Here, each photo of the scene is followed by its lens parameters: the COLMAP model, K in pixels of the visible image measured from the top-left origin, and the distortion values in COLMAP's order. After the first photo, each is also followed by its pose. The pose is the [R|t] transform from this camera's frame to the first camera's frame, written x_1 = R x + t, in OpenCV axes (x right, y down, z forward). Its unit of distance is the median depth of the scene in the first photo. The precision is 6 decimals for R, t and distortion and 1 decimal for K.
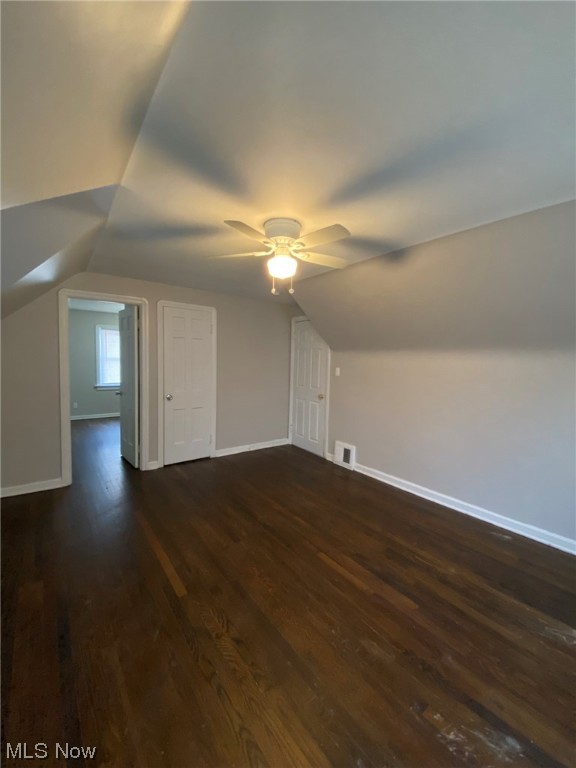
lens RADIAL K [[309.7, 0, 290.6], [0, 309.7, 382.8], [0, 0, 1]] dist [0.001202, -0.015612]
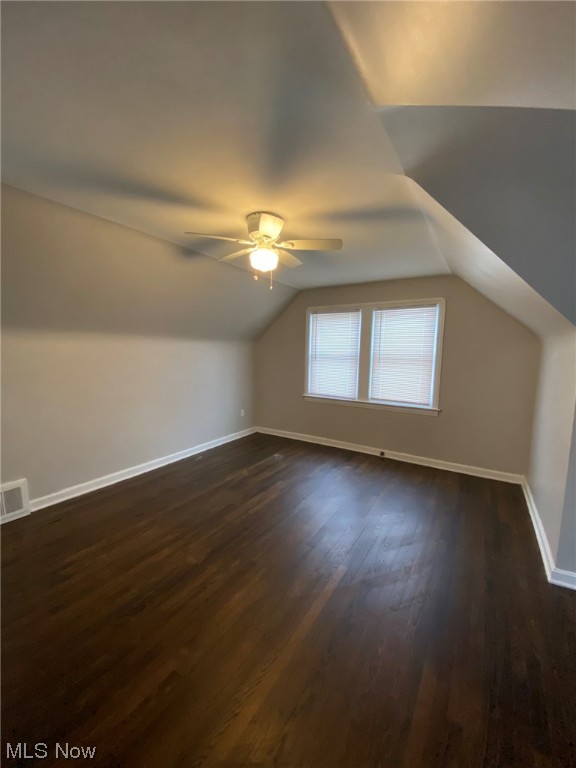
lens RADIAL K [[309.7, 0, 290.6], [0, 309.7, 382.8], [0, 0, 1]] dist [0.001202, -0.015612]
pose [[-0.361890, -0.129743, 0.923148, -1.034670], [0.048804, 0.986273, 0.157747, -0.119146], [-0.930942, 0.102140, -0.350591, 1.279144]]
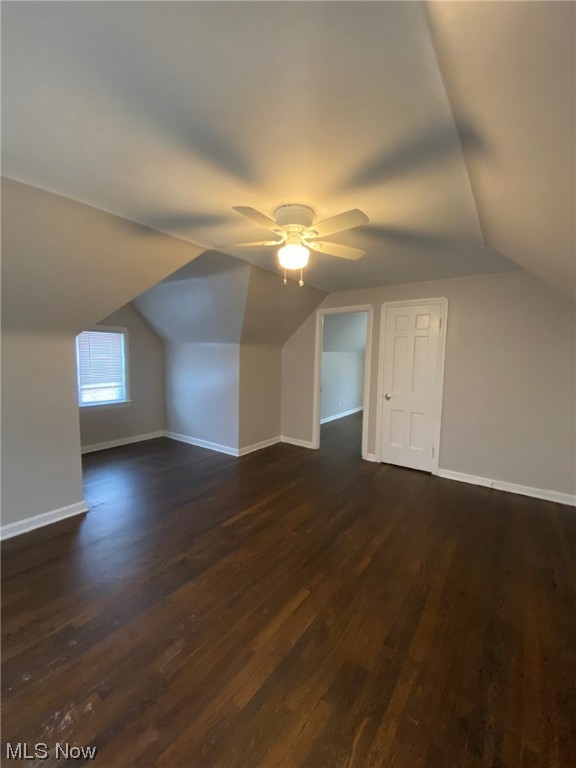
lens RADIAL K [[309.7, 0, 290.6], [0, 309.7, 382.8], [0, 0, 1]] dist [0.001202, -0.015612]
pose [[0.292732, 0.068063, -0.953769, 0.867982], [-0.084297, 0.995417, 0.045162, -0.032952], [0.952472, 0.067180, 0.297128, 0.710801]]
